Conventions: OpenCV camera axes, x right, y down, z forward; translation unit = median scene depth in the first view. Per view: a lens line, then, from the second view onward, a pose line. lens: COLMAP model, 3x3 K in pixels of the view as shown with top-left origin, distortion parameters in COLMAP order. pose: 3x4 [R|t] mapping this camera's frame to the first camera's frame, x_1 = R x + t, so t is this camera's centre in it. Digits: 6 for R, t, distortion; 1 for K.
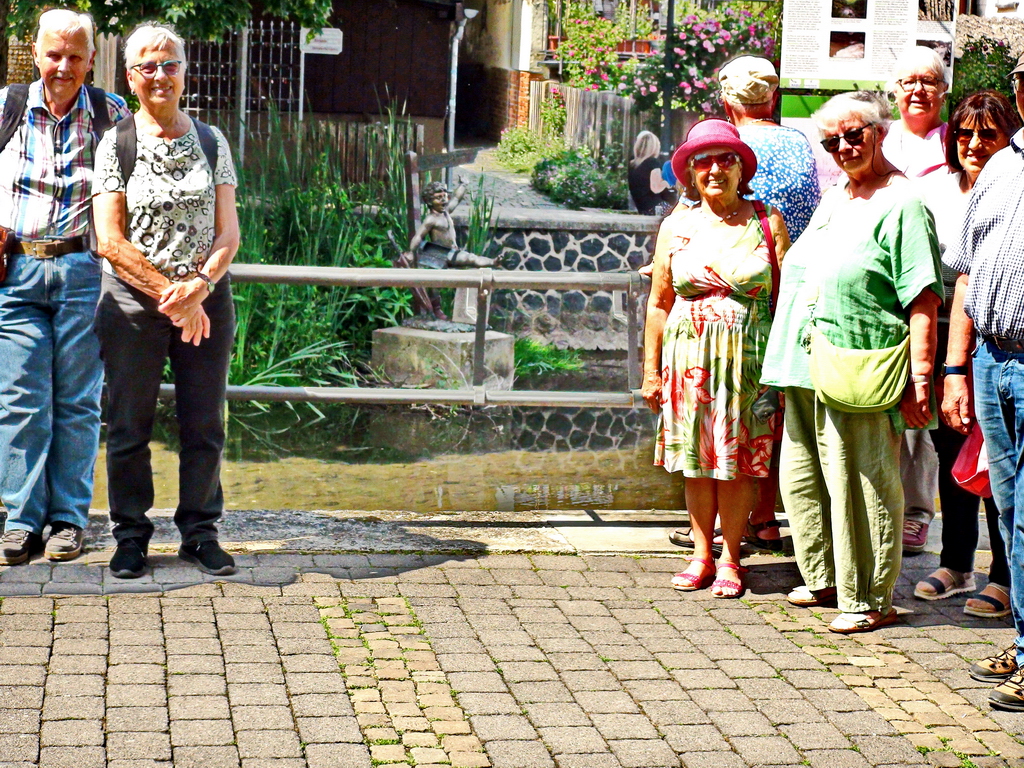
lens RADIAL K [[2387.3, 0, 511.8], [0, 2387.3, 384.0], [0, 0, 1]] dist [0.035975, 0.000000]
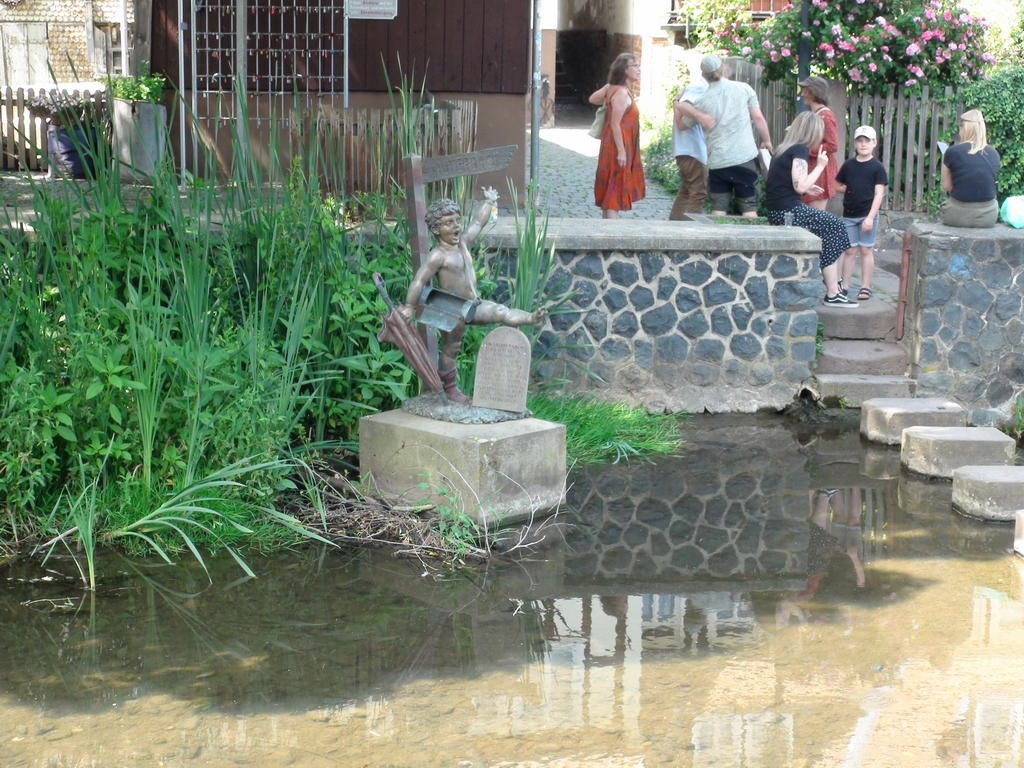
lens RADIAL K [[2015.4, 0, 512.2], [0, 2015.4, 383.9], [0, 0, 1]] dist [-0.012116, 0.000000]
pose [[0.995789, -0.009068, -0.091224, 0.033504], [0.012458, 0.999250, 0.036657, -0.046575], [0.090824, -0.037639, 0.995155, 0.381490]]
